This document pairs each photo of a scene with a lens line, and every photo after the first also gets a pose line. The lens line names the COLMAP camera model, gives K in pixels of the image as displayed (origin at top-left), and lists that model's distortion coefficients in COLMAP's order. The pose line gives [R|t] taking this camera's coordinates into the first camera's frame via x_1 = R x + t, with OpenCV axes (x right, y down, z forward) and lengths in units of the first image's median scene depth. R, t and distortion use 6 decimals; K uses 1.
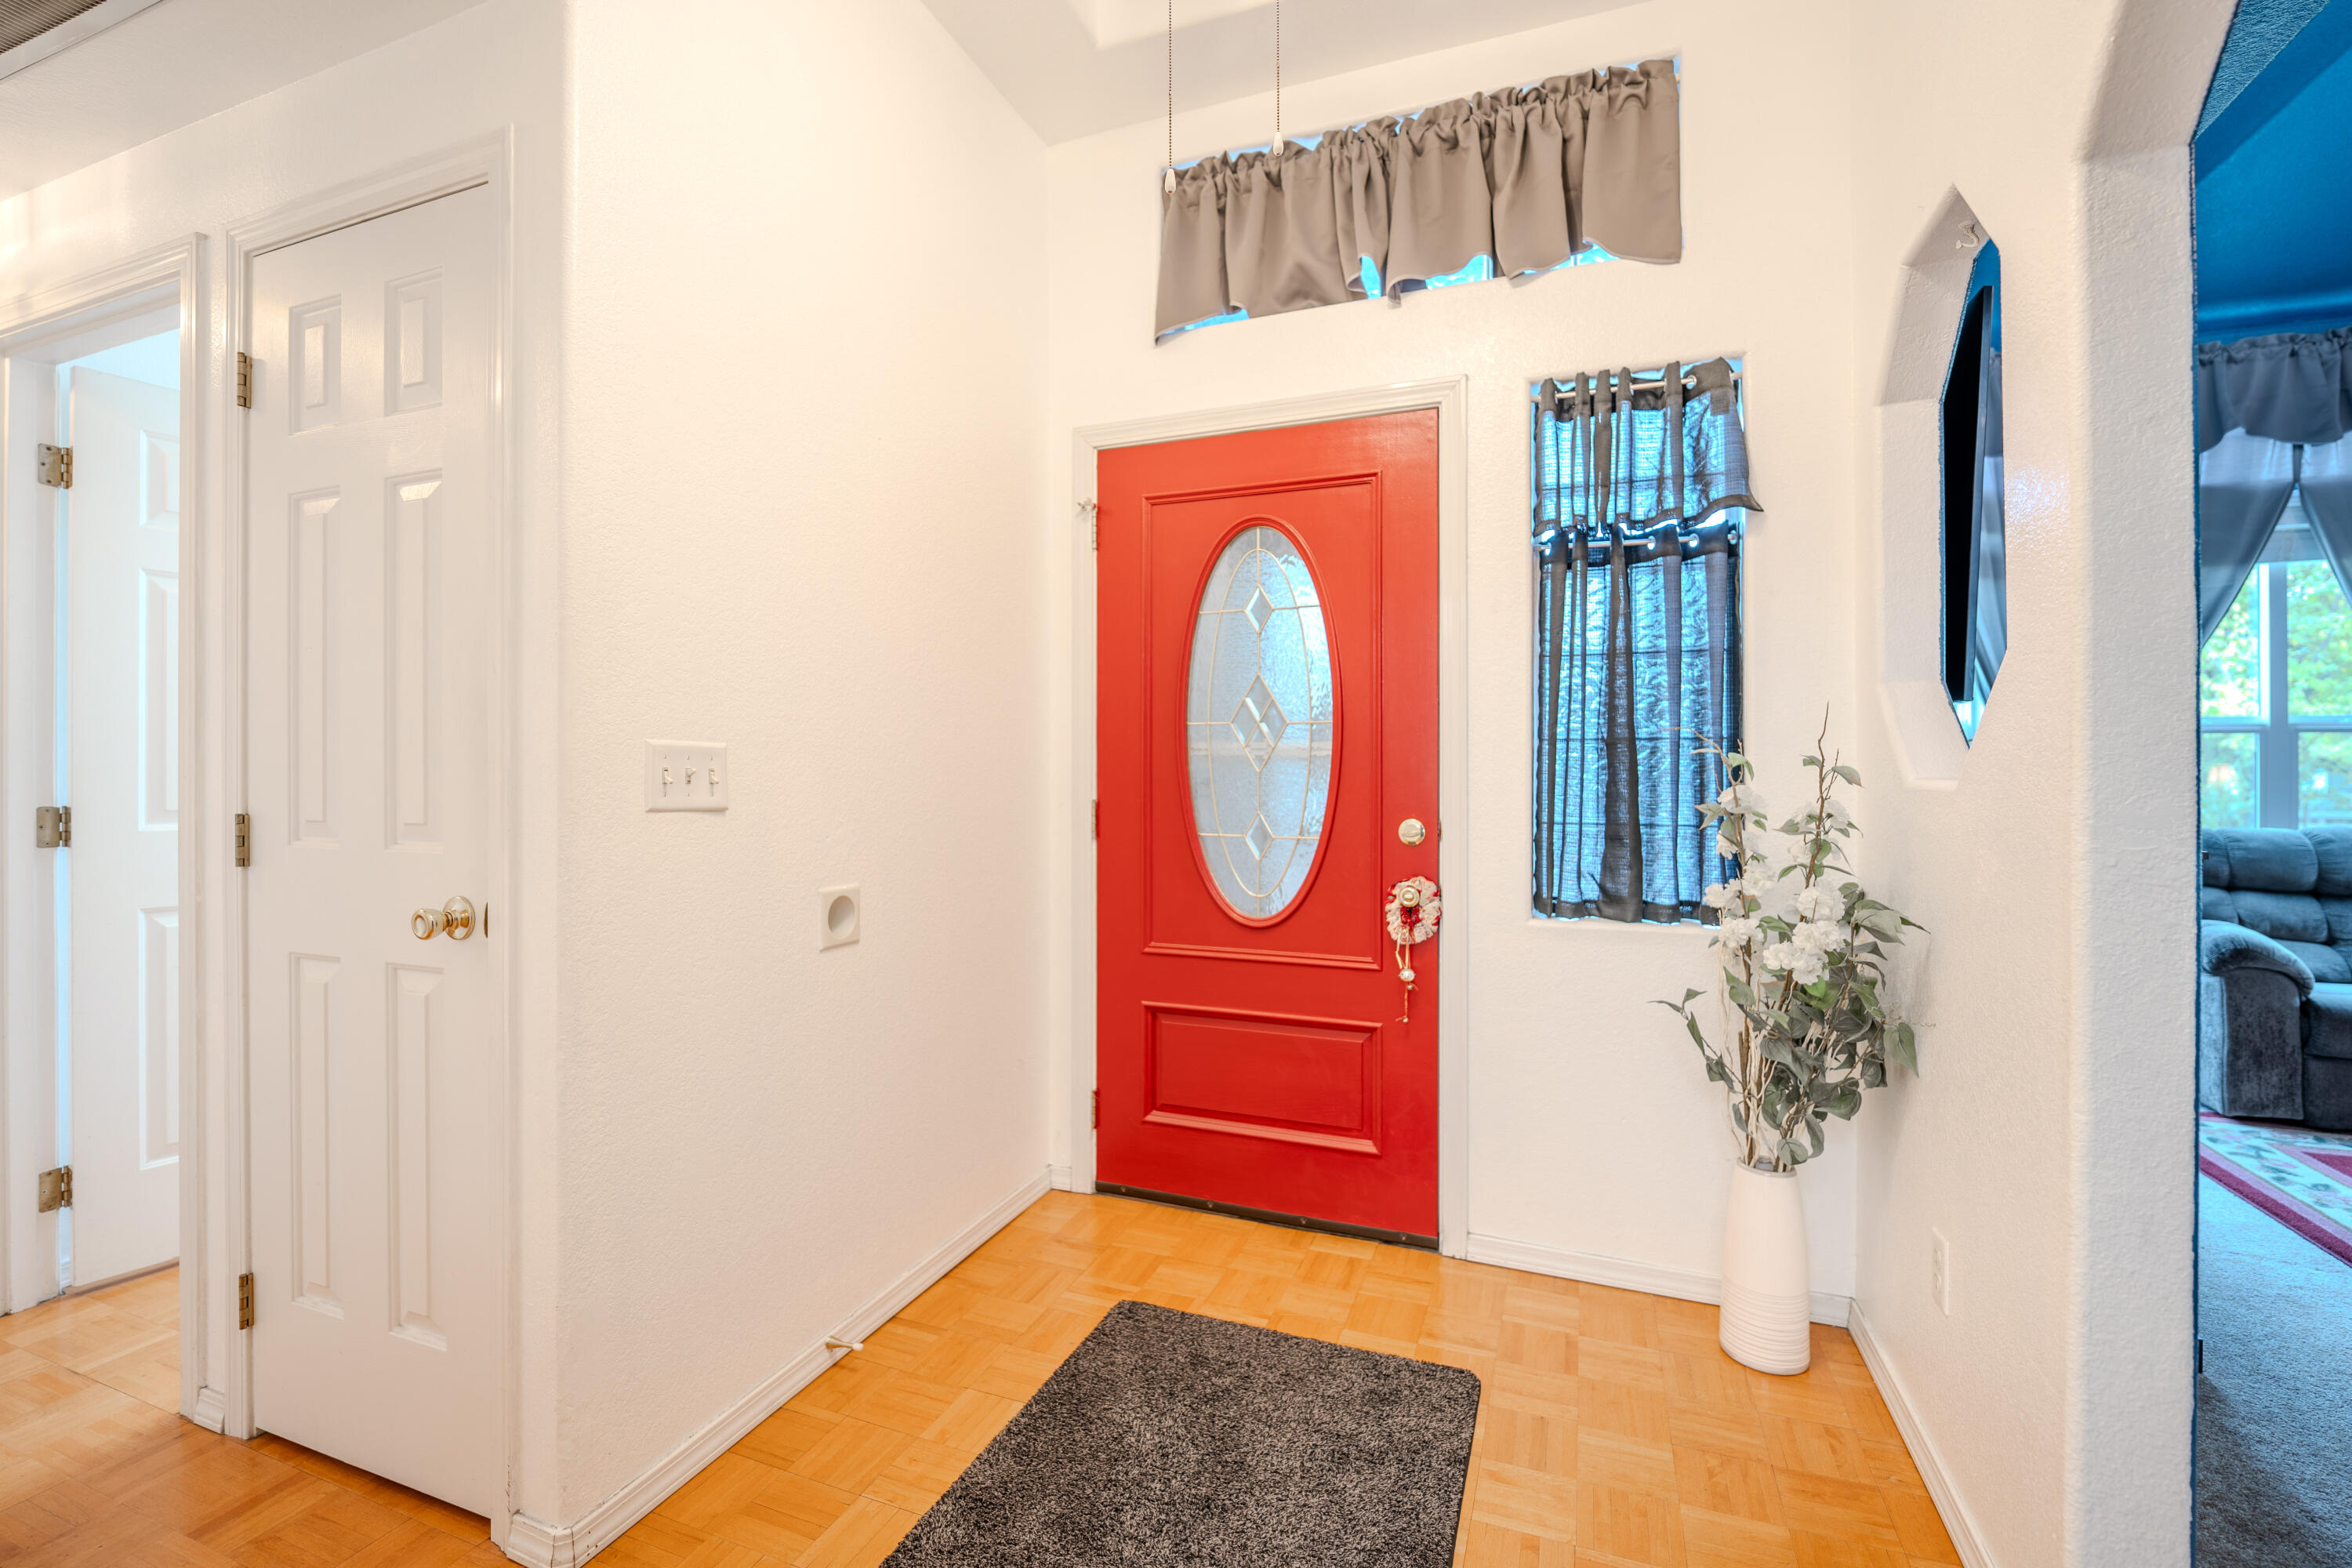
lens RADIAL K [[986.3, 0, 1187.2], [0, 986.3, 778.5], [0, 0, 1]] dist [-0.009795, -0.000689]
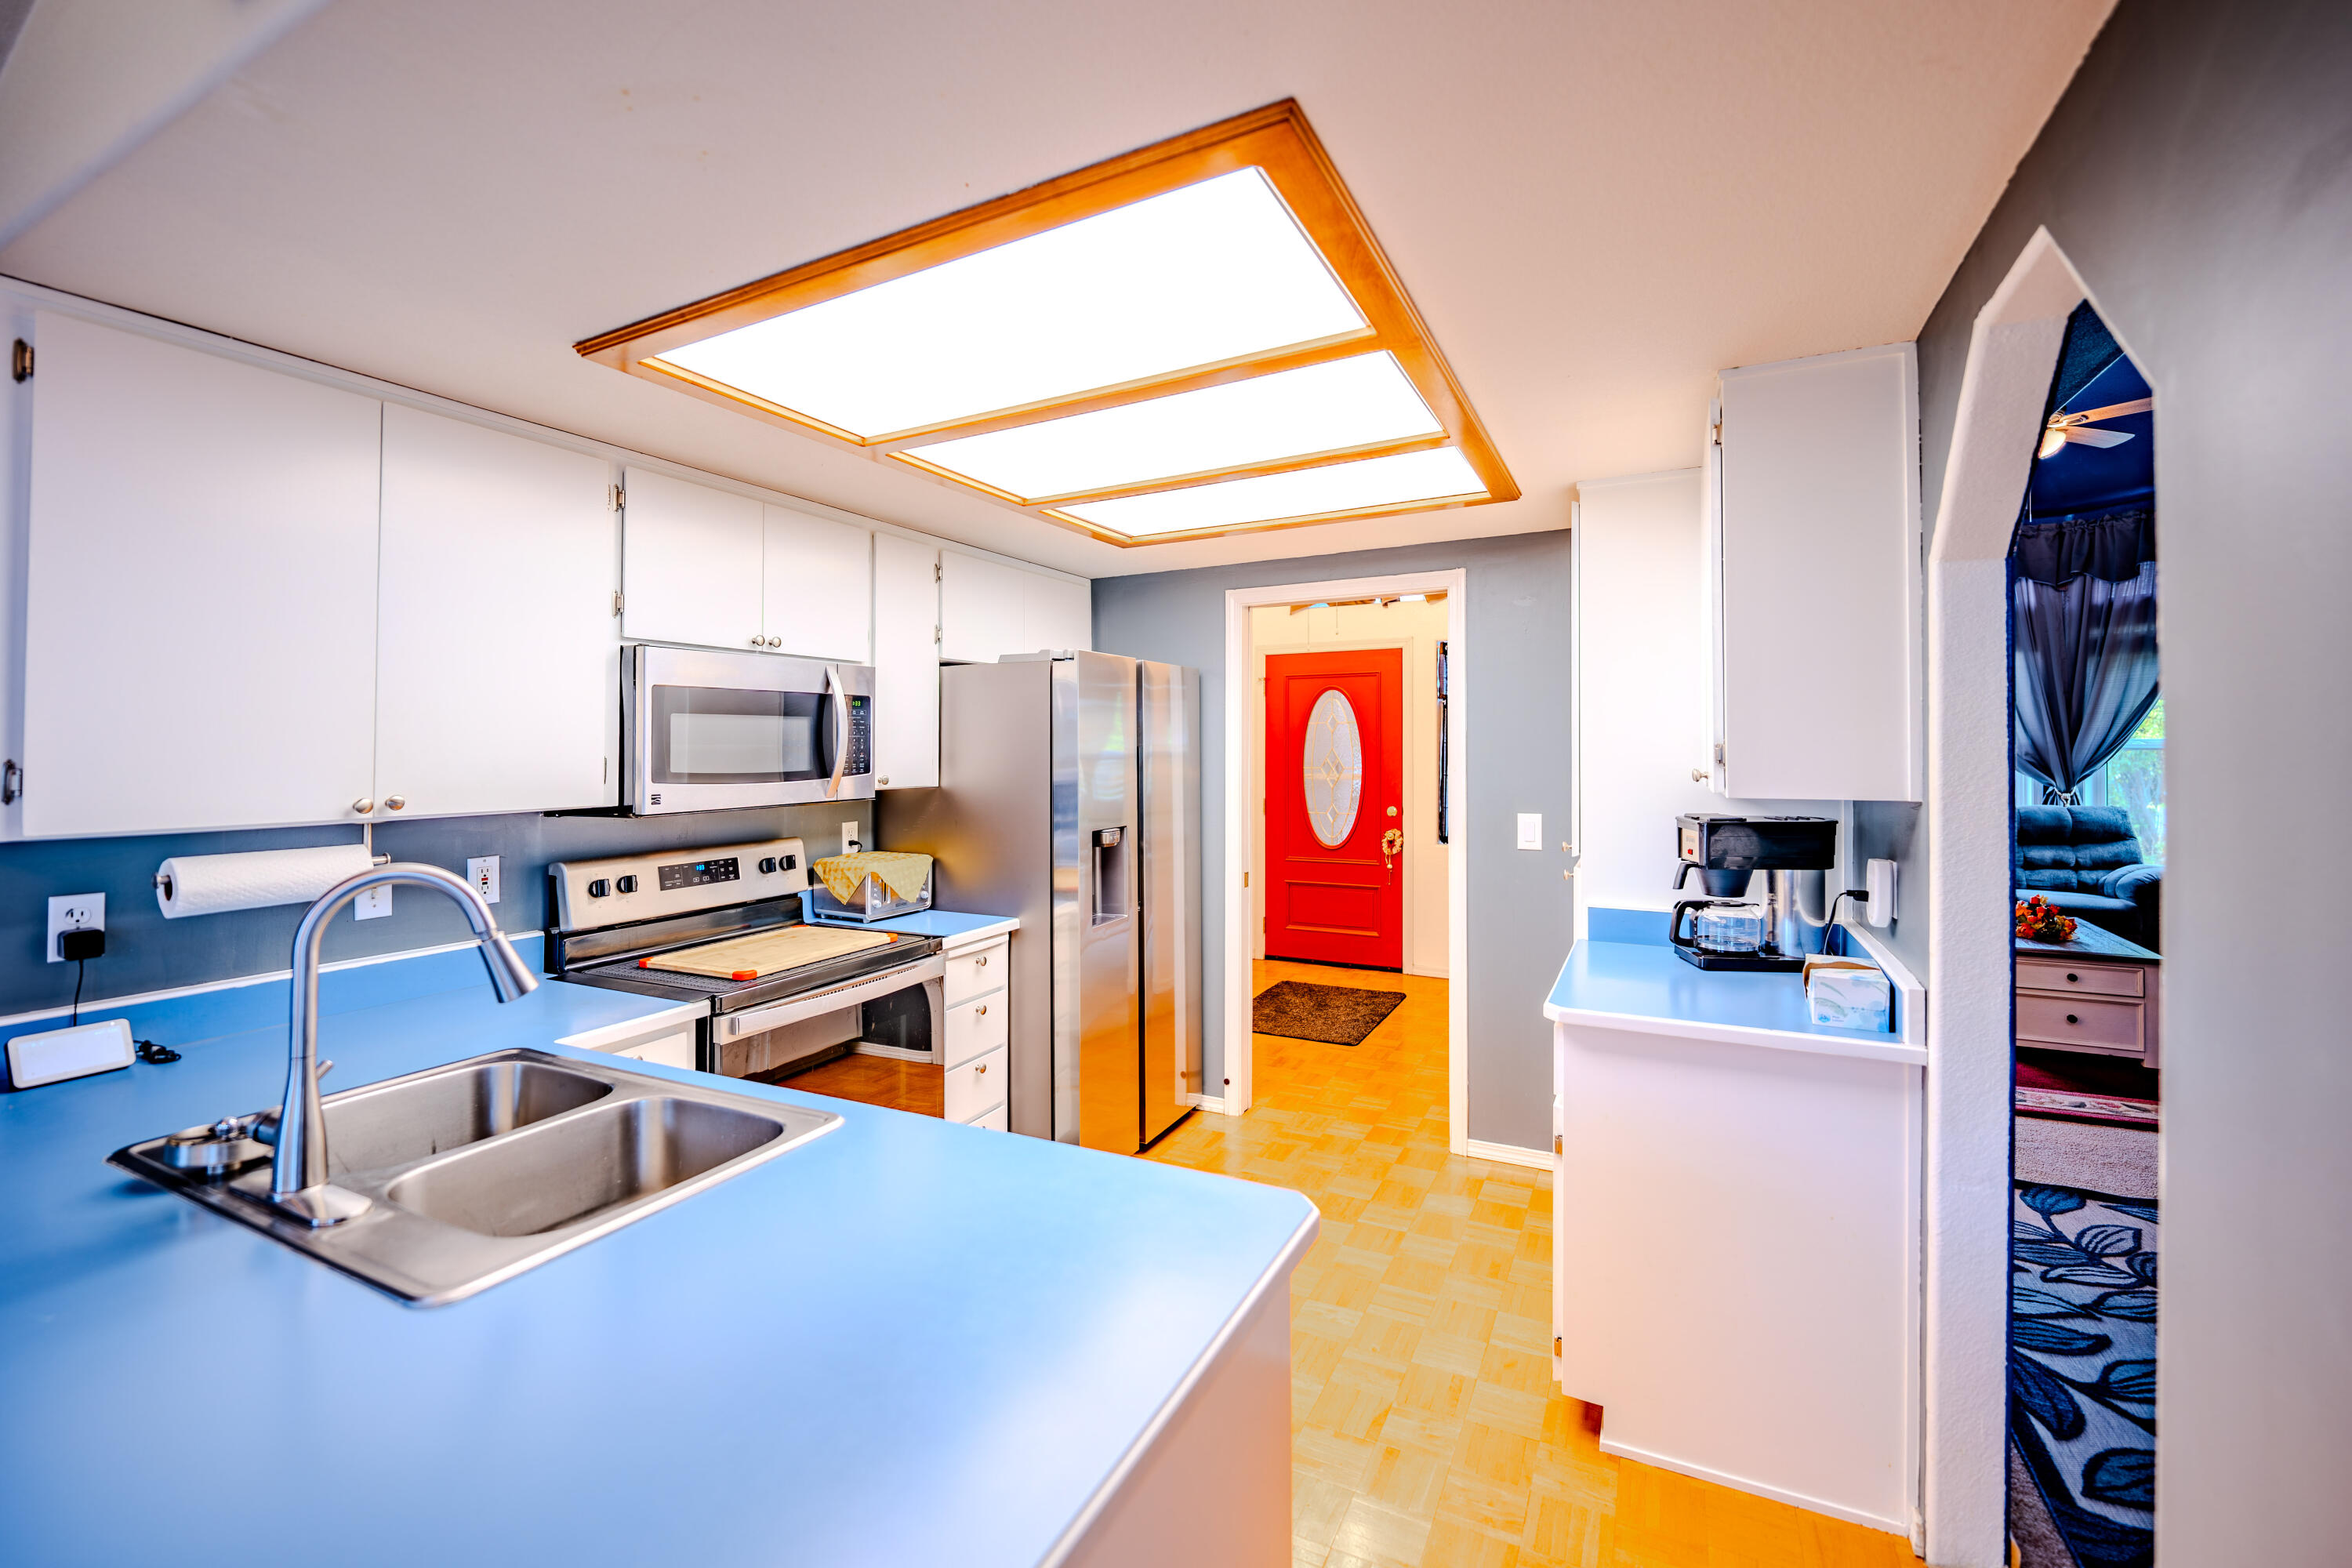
lens RADIAL K [[986.3, 0, 1155.2], [0, 986.3, 744.6], [0, 0, 1]] dist [-0.009795, -0.000689]
pose [[0.994742, -0.003520, -0.102349, -0.134673], [0.003349, 0.999993, -0.001849, -0.127363], [0.102355, 0.001497, 0.994747, -1.755862]]
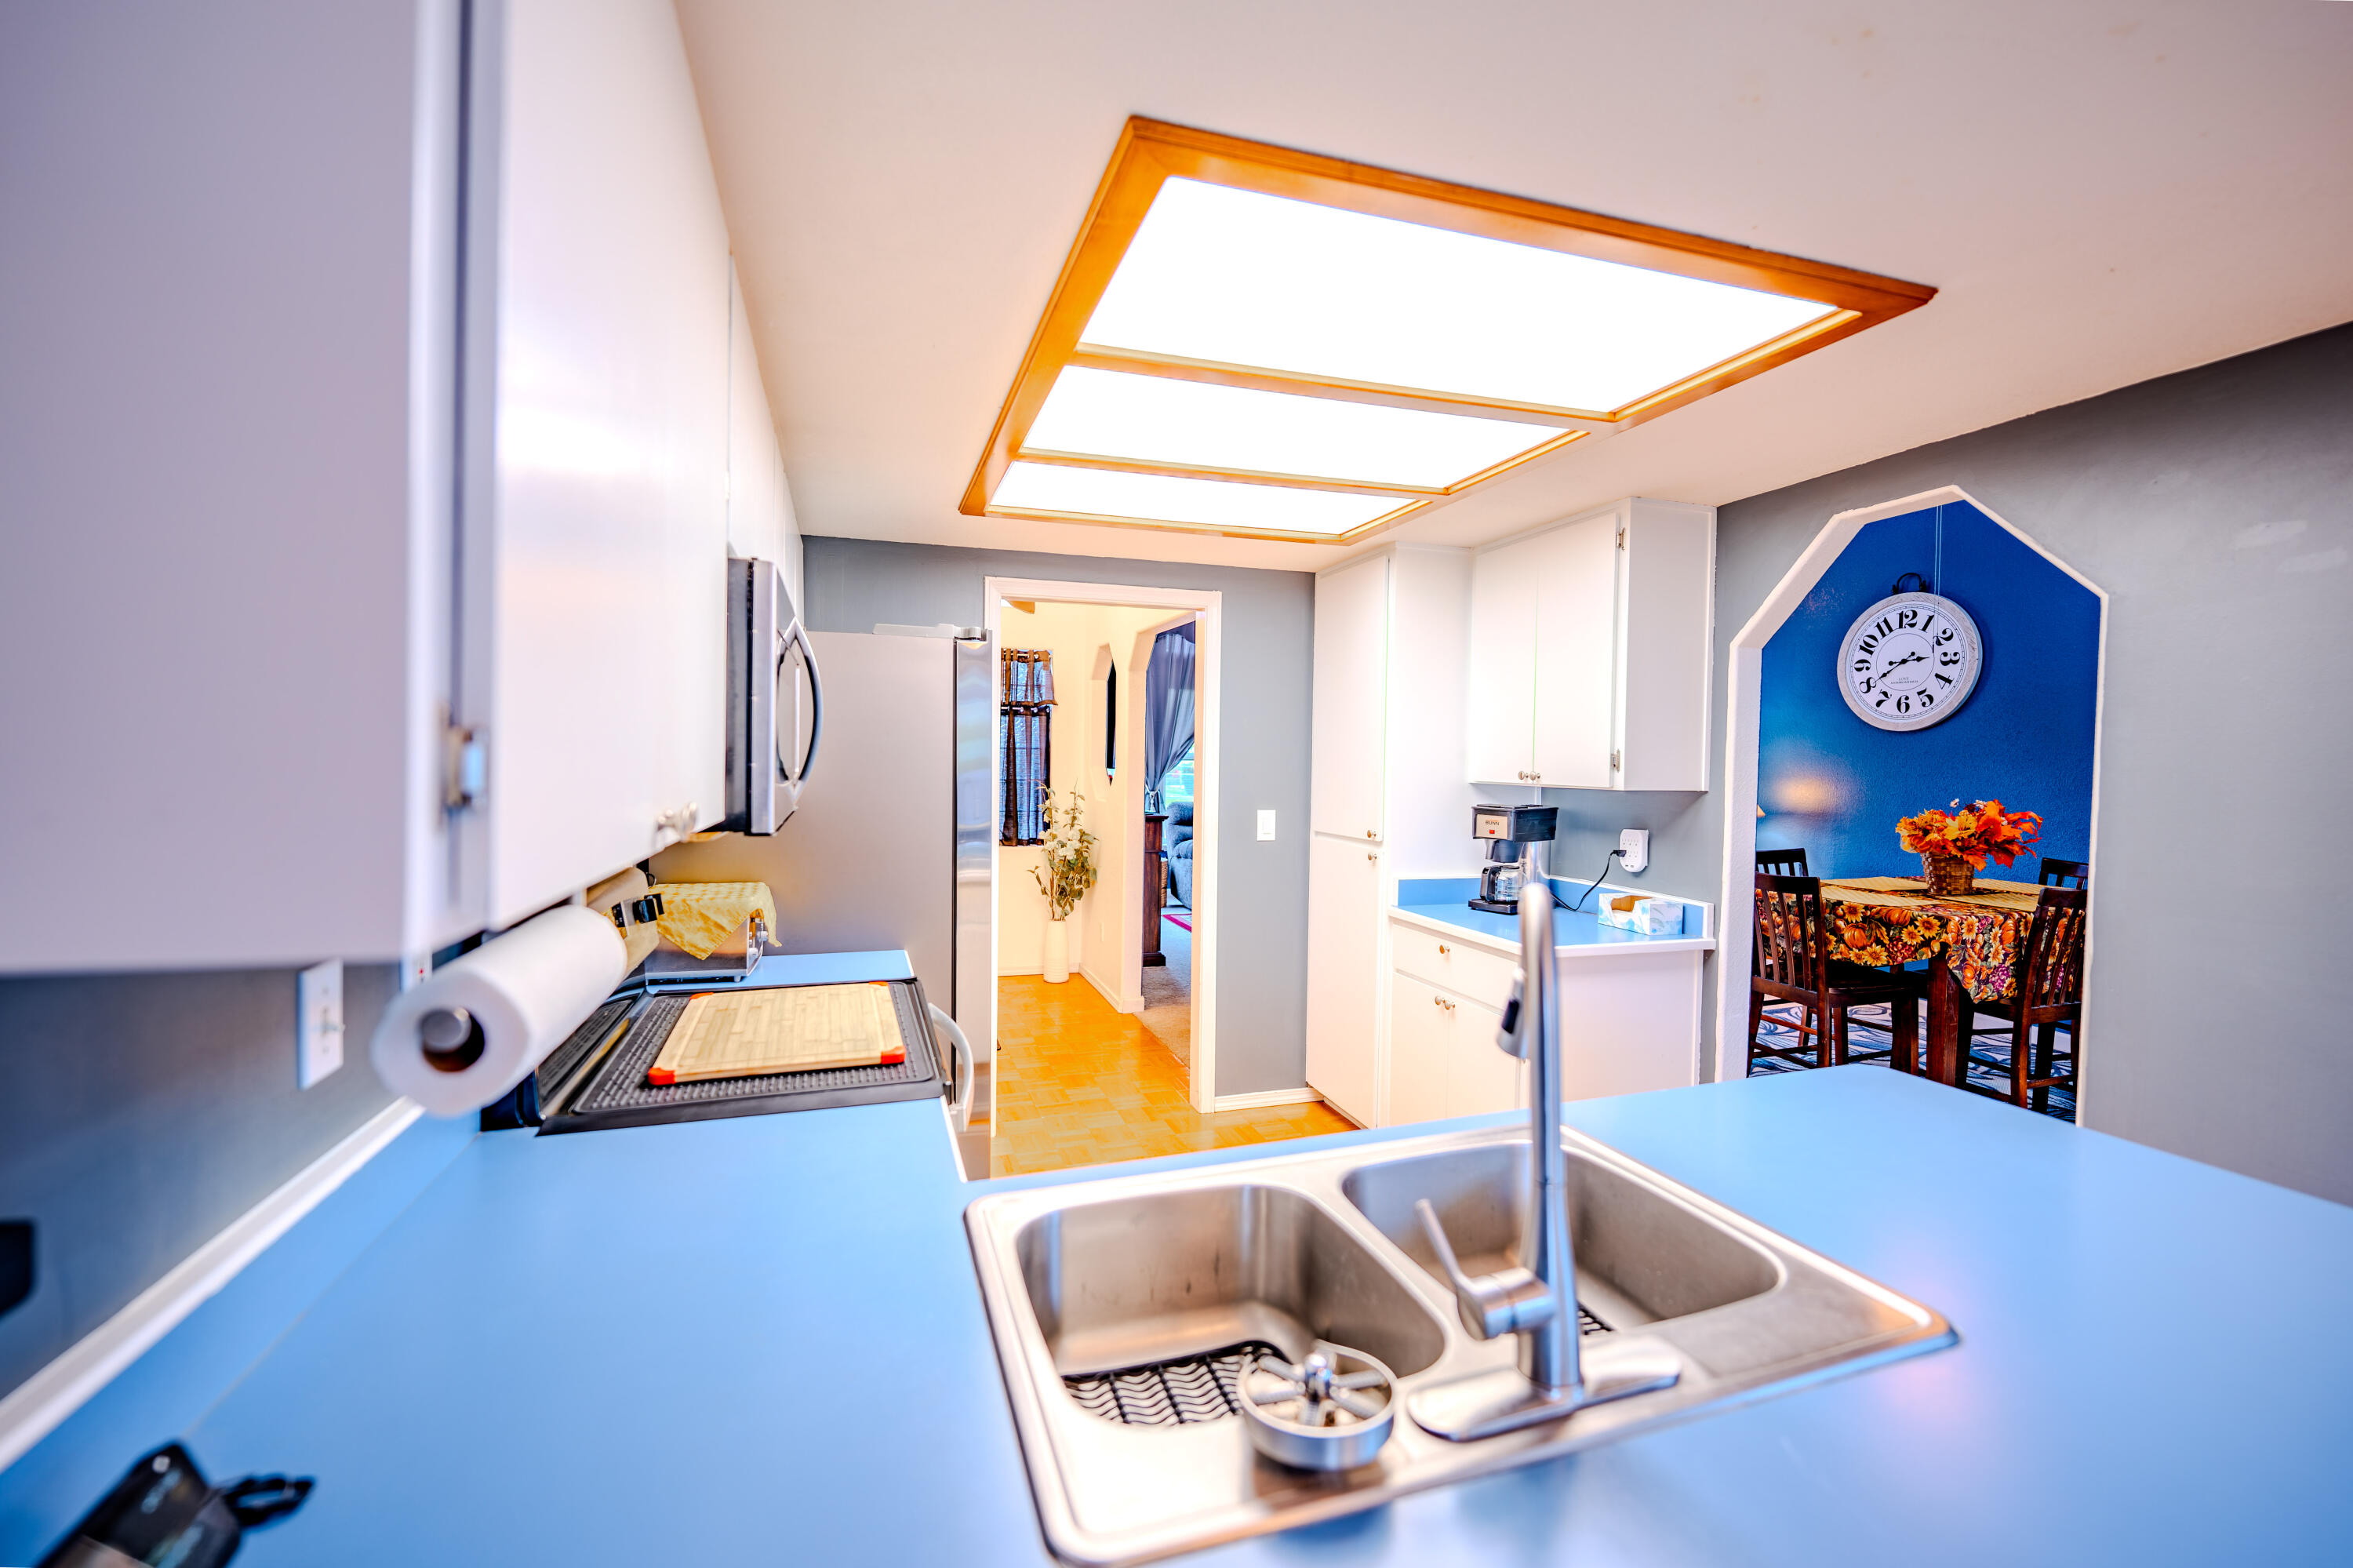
lens RADIAL K [[986.8, 0, 1181.8], [0, 986.8, 791.5], [0, 0, 1]] dist [-0.009795, -0.000689]
pose [[0.767345, -0.008426, 0.641180, -0.986342], [-0.016439, 0.999327, 0.032806, -0.110560], [-0.641024, -0.035714, 0.766689, -1.453914]]
